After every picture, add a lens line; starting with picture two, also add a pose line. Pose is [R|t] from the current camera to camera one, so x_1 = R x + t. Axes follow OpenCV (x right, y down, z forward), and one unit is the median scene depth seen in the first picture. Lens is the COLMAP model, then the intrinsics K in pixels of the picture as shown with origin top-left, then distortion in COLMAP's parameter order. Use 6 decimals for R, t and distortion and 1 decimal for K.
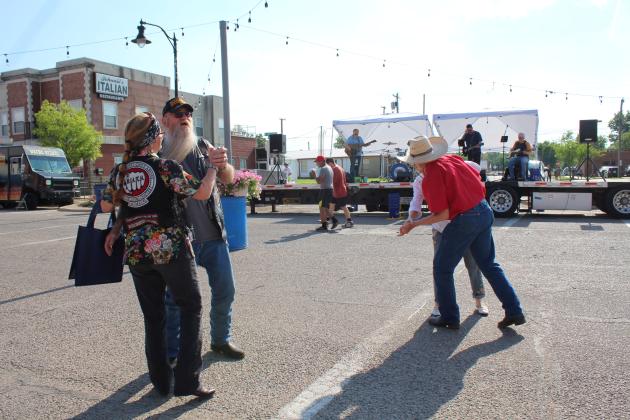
lens RADIAL K [[544.9, 0, 309.2], [0, 544.9, 211.1], [0, 0, 1]] dist [-0.152699, 0.144631]
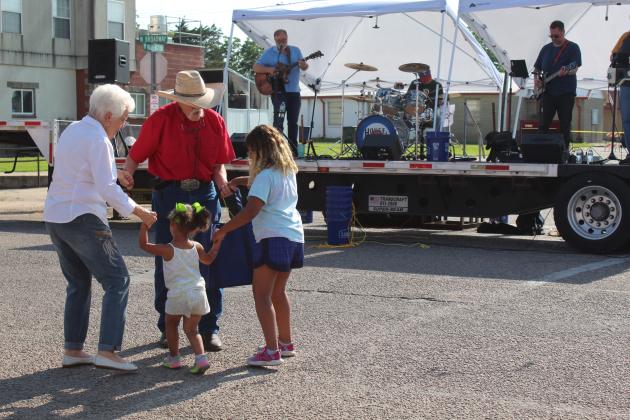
lens RADIAL K [[1226.6, 0, 316.8], [0, 1226.6, 210.4], [0, 0, 1]] dist [0.035041, 0.000000]
pose [[0.996573, 0.031294, -0.076576, 0.130807], [-0.031441, 0.999505, -0.000723, -0.008046], [0.076515, 0.003128, 0.997064, 0.032609]]
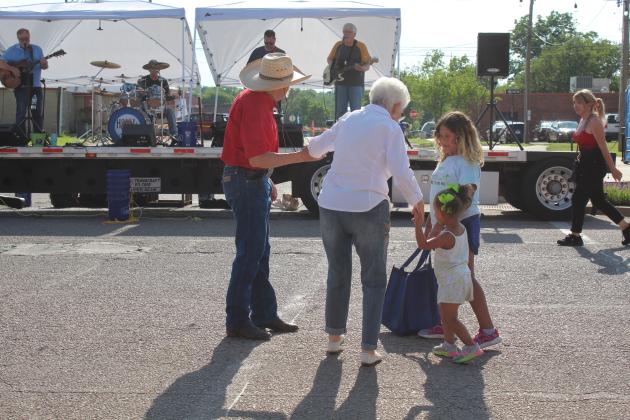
lens RADIAL K [[1156.9, 0, 320.3], [0, 1156.9, 206.0], [0, 0, 1]] dist [0.013807, 0.000000]
pose [[0.934734, -0.001206, 0.355346, -0.025023], [0.001910, 0.999997, -0.001629, 0.000871], [-0.355342, 0.002202, 0.934734, -0.012169]]
